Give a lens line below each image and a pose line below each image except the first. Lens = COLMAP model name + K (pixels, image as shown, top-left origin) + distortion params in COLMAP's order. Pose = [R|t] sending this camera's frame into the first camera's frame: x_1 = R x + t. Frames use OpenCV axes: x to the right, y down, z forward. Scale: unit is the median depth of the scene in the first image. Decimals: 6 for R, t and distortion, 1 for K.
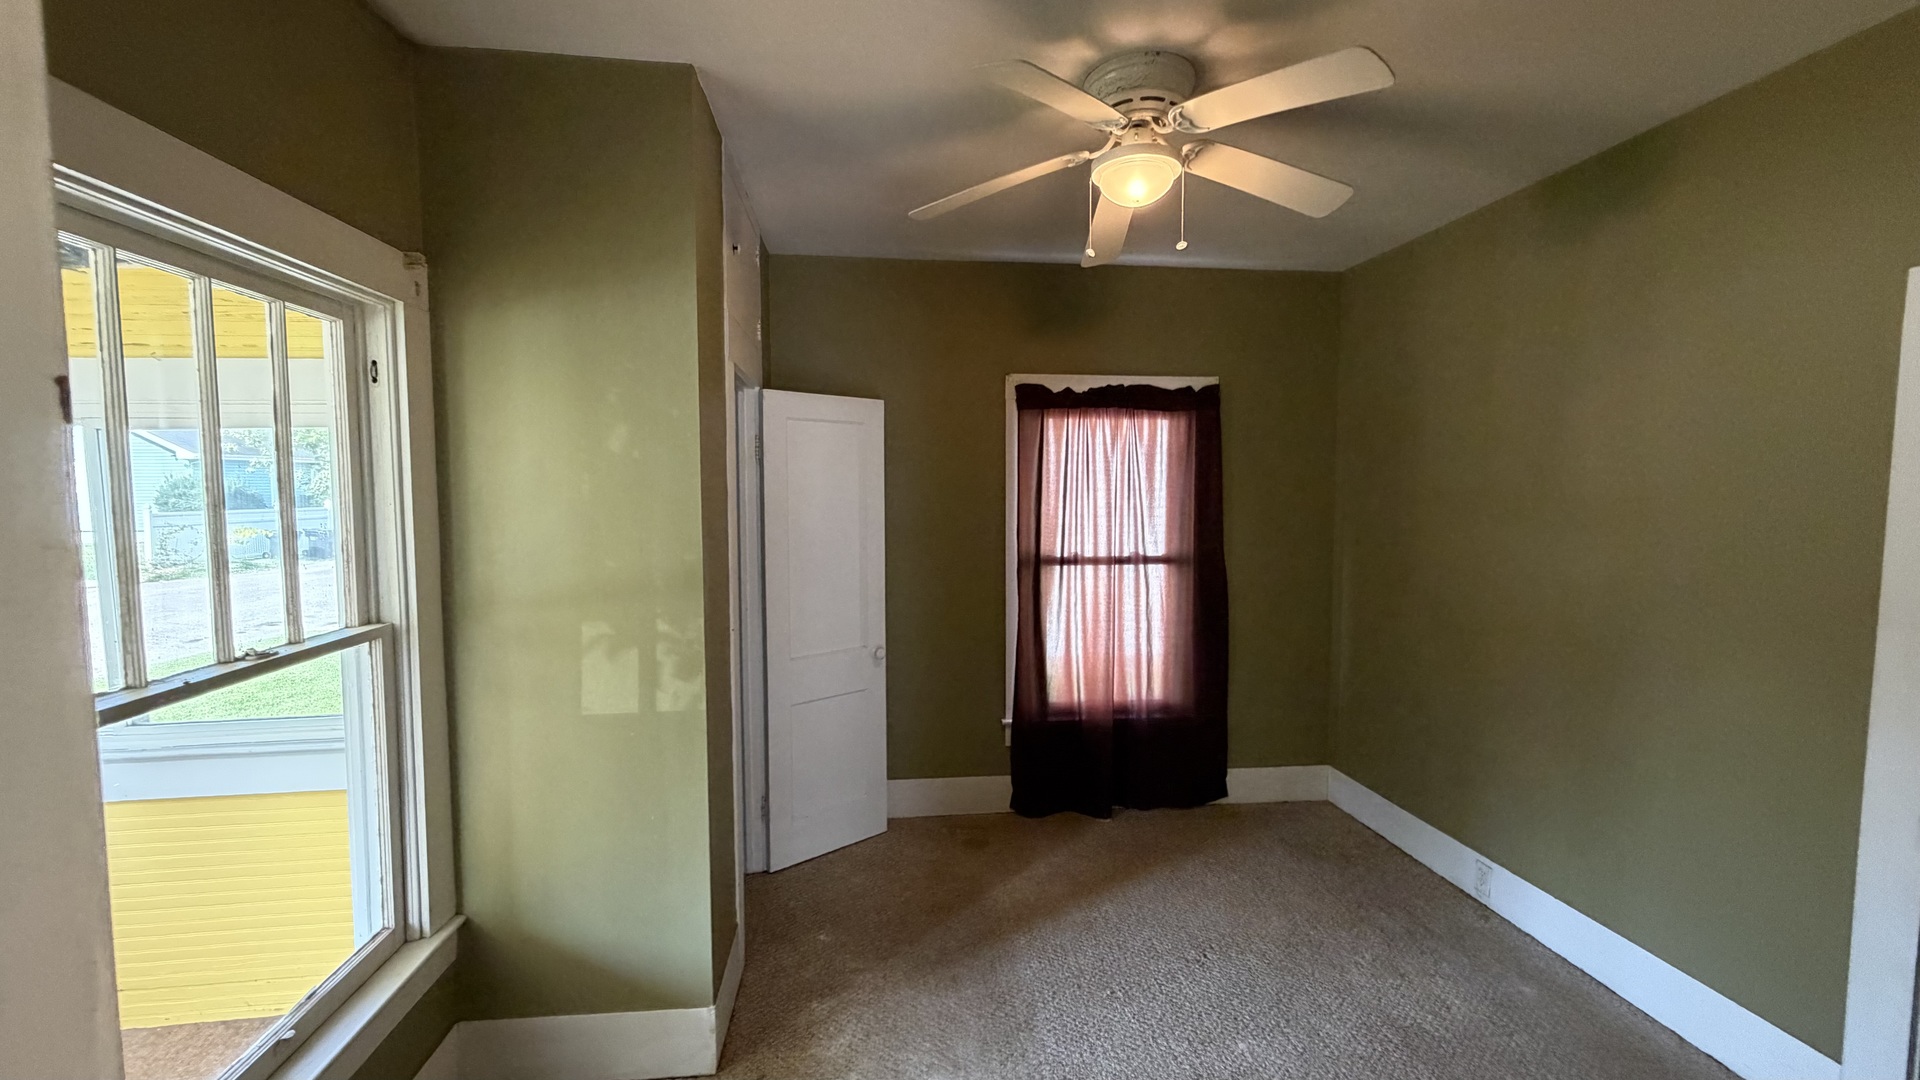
lens RADIAL K [[769.8, 0, 950.5], [0, 769.8, 536.8], [0, 0, 1]] dist [0.022140, 0.000191]
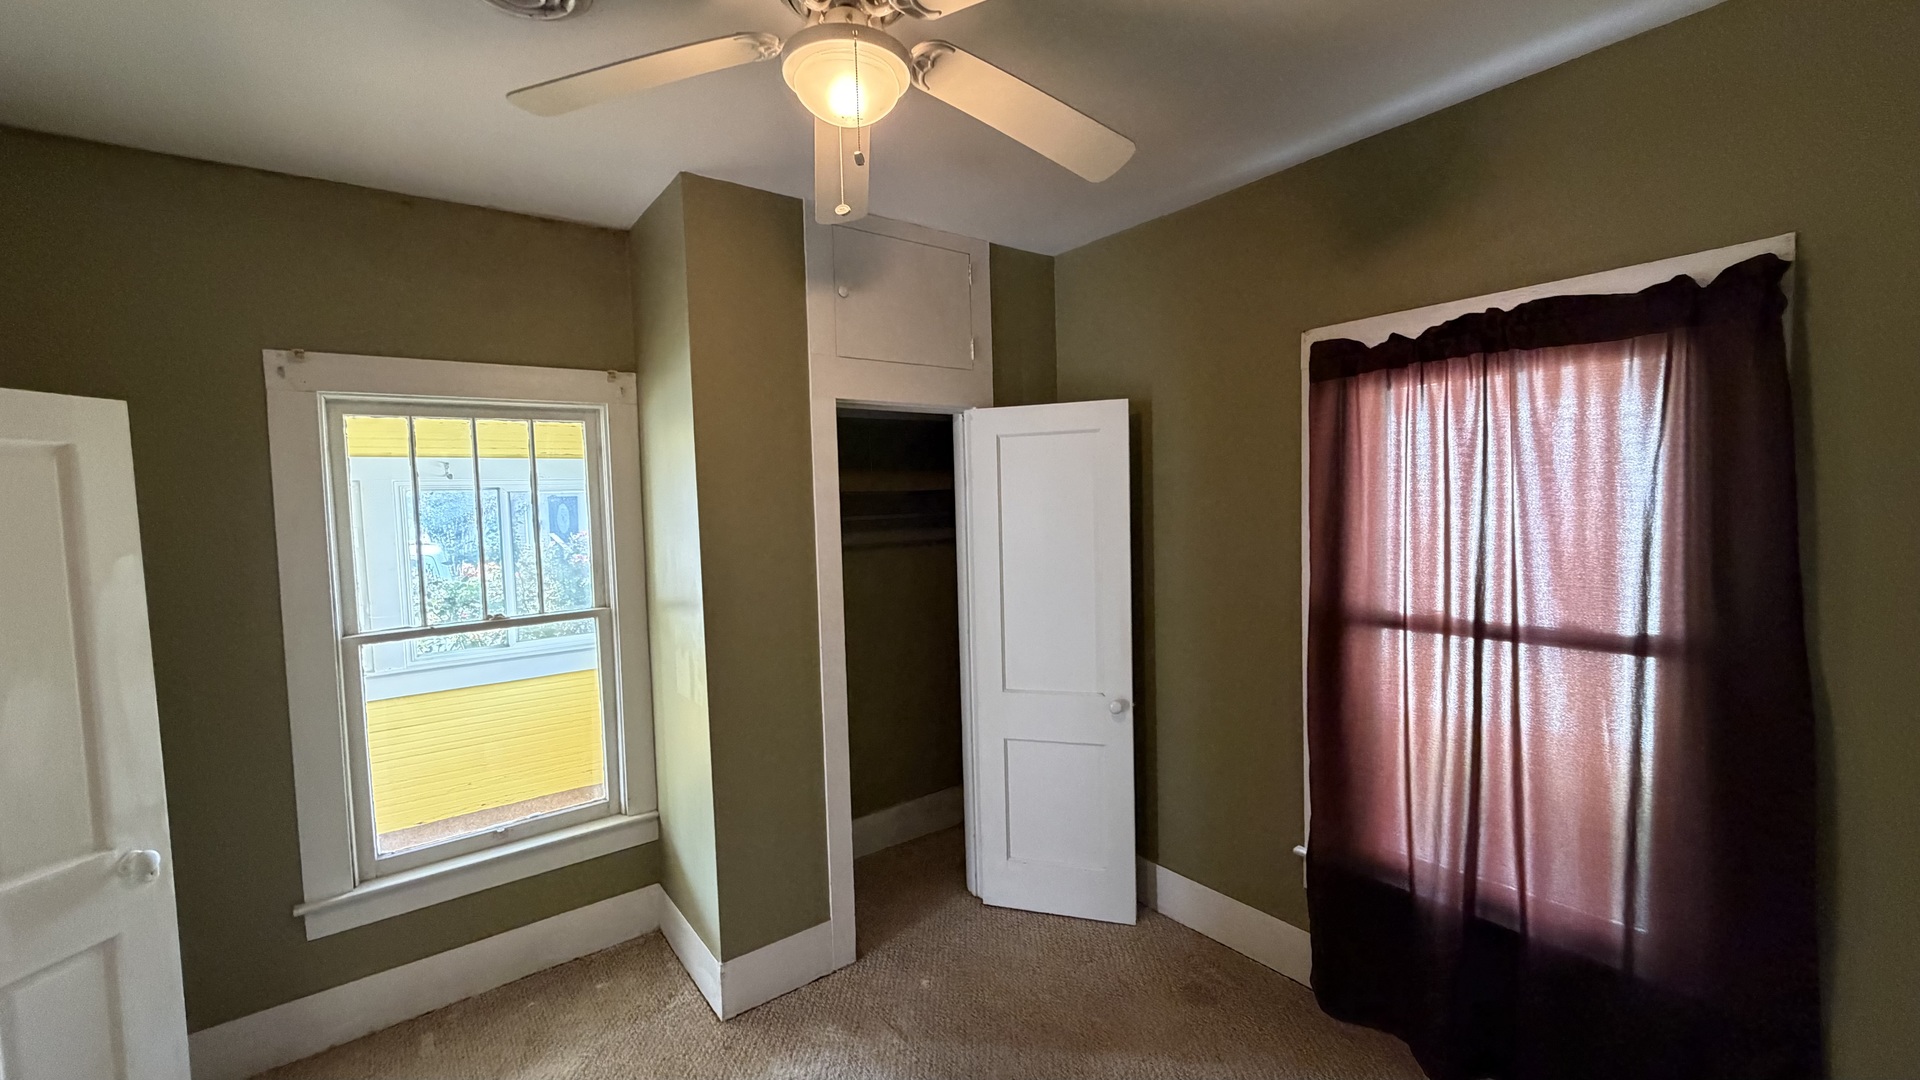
lens RADIAL K [[769.8, 0, 950.5], [0, 769.8, 536.8], [0, 0, 1]] dist [0.022140, 0.000191]
pose [[0.518191, 0.037421, -0.854446, 0.489248], [-0.019898, 0.999299, 0.031698, -0.048984], [0.855033, 0.000577, 0.518573, 0.392880]]
